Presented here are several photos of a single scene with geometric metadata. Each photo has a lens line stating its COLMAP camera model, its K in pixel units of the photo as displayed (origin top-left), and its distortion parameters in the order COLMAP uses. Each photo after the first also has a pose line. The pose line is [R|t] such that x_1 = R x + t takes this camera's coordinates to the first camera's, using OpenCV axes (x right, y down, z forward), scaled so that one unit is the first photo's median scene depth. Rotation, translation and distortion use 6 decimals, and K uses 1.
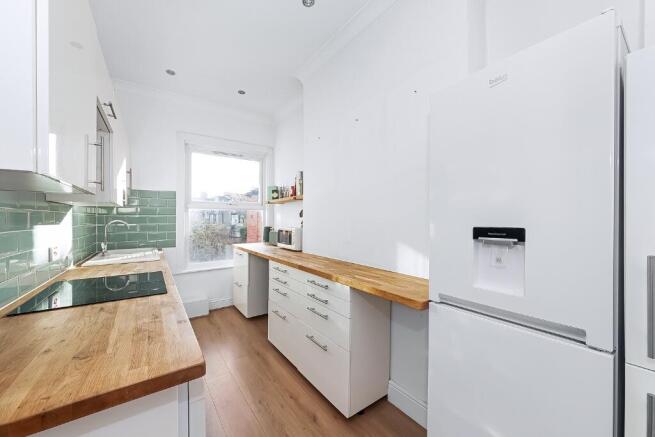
lens RADIAL K [[242.8, 0, 327.5], [0, 242.8, 218.5], [0, 0, 1]] dist [-0.000616, -0.000140]
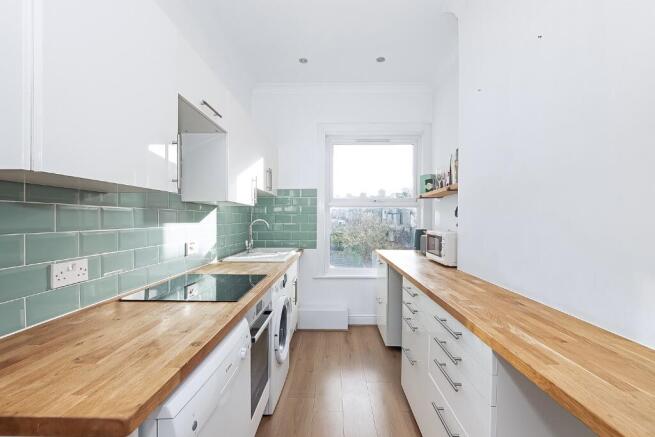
lens RADIAL K [[296.0, 0, 327.5], [0, 296.0, 218.5], [0, 0, 1]] dist [-0.001200, 0.000086]
pose [[0.796988, 0.003939, -0.603982, 0.099363], [-0.004197, 0.999991, 0.000983, 0.000399], [0.603980, 0.001752, 0.796997, 0.135868]]
